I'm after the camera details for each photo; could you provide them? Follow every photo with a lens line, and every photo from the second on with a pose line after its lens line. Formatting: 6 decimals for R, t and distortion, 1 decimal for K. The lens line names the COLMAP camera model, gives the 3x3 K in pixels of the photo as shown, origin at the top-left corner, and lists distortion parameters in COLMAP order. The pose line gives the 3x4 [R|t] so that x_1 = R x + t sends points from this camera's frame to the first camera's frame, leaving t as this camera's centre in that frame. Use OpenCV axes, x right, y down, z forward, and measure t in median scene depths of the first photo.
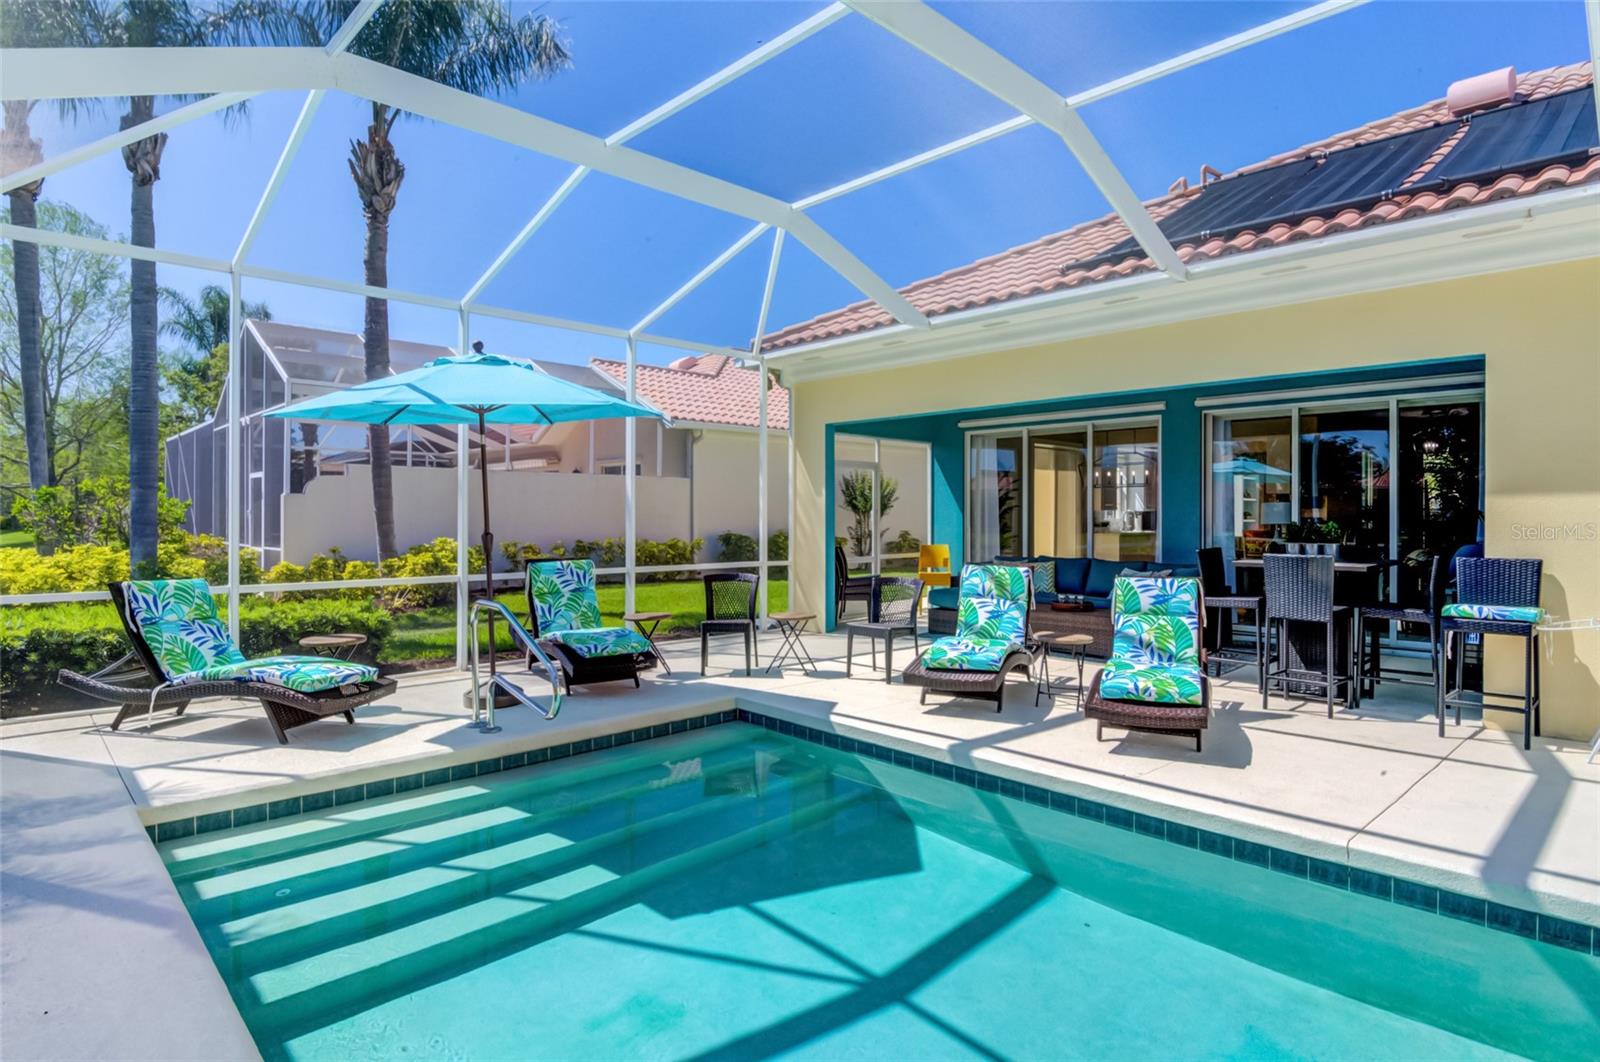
lens RADIAL K [[863.3, 0, 801.1], [0, 863.3, 491.2], [0, 0, 1]] dist [0.019142, -0.000390]
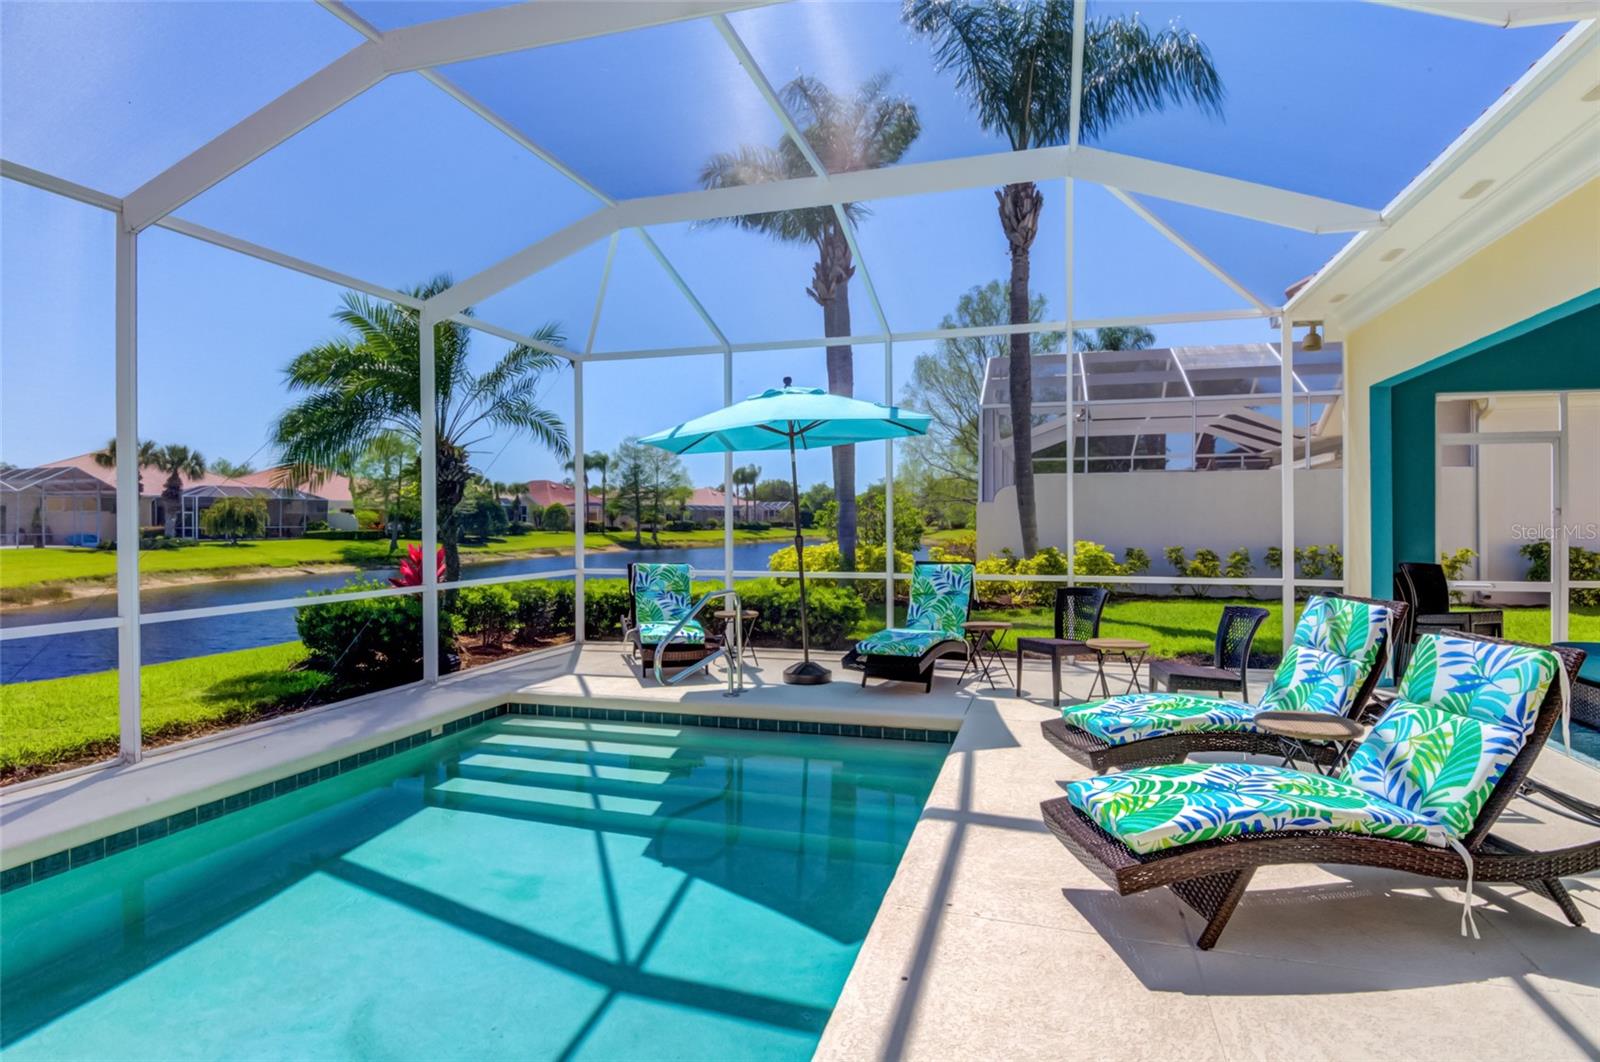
lens RADIAL K [[855.5, 0, 800.0], [0, 855.5, 531.0], [0, 0, 1]] dist [-0.015589, -0.000608]
pose [[0.484973, 0.006275, -0.874506, 0.576187], [0.032461, 0.999156, 0.025171, 0.009130], [0.873926, -0.040595, 0.484360, 0.371358]]
